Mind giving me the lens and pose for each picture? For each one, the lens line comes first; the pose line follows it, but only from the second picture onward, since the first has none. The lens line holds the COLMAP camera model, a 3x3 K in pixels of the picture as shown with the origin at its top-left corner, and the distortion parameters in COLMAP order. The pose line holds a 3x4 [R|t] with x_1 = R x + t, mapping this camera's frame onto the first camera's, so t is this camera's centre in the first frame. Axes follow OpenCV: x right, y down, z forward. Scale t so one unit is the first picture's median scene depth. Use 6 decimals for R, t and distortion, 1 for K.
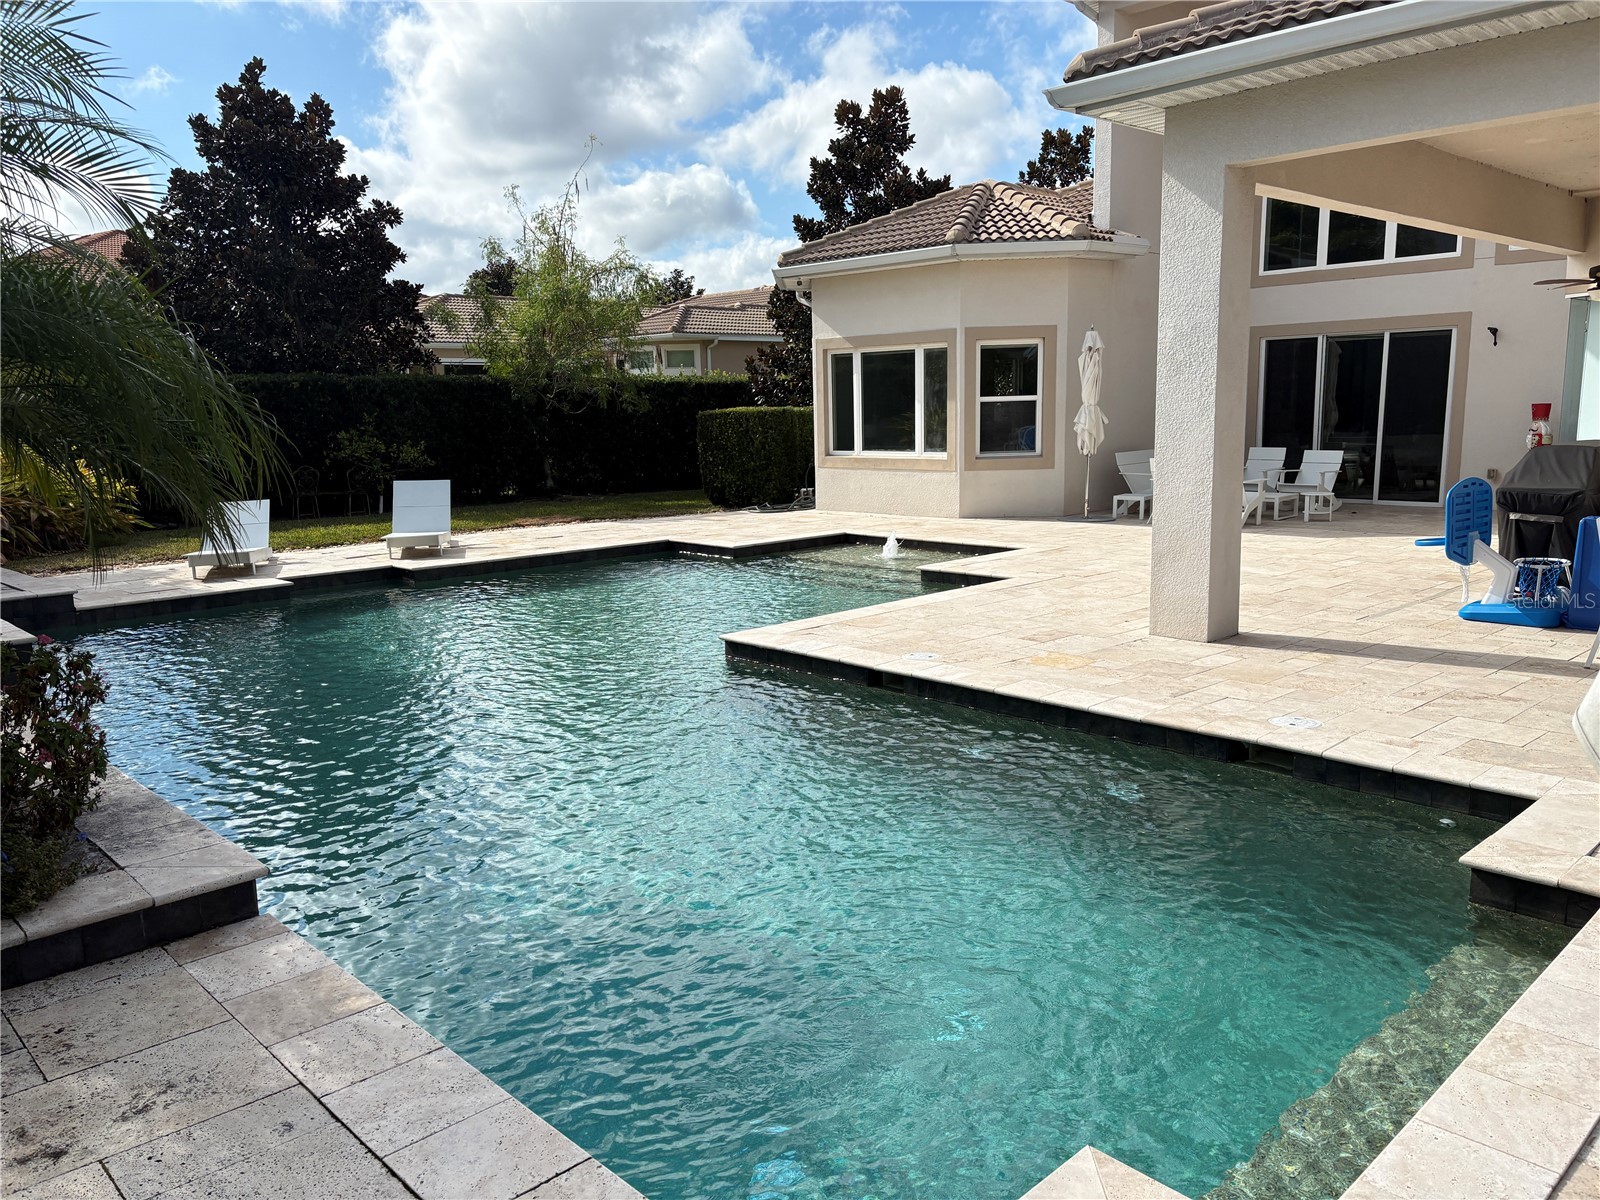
lens RADIAL K [[1213.6, 0, 802.5], [0, 1213.6, 598.6], [0, 0, 1]] dist [0.037774, -0.053565]
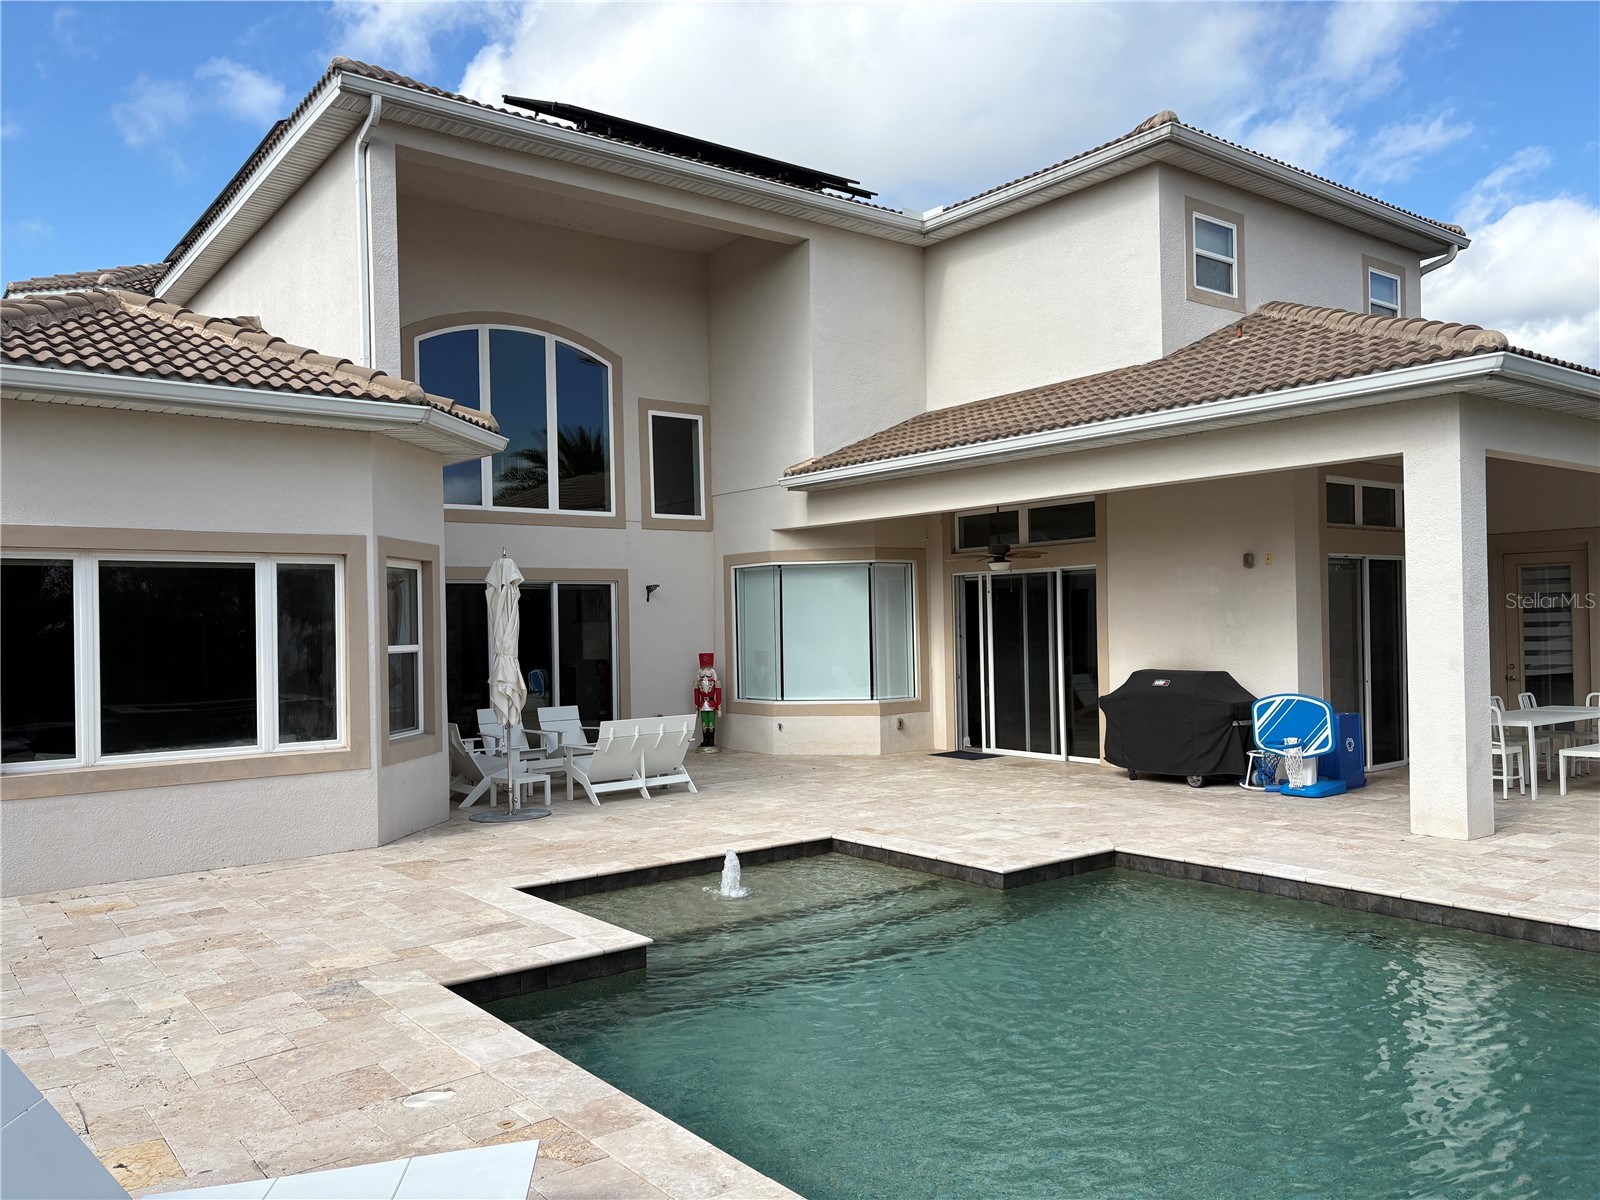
lens RADIAL K [[1213.6, 0, 801.3], [0, 1213.6, 606.2], [0, 0, 1]] dist [0.037774, -0.053565]
pose [[0.106644, 0.036881, 0.993613, -0.456312], [0.178707, 0.982328, -0.055642, -0.111228], [-0.978106, 0.183499, 0.098168, 0.713173]]
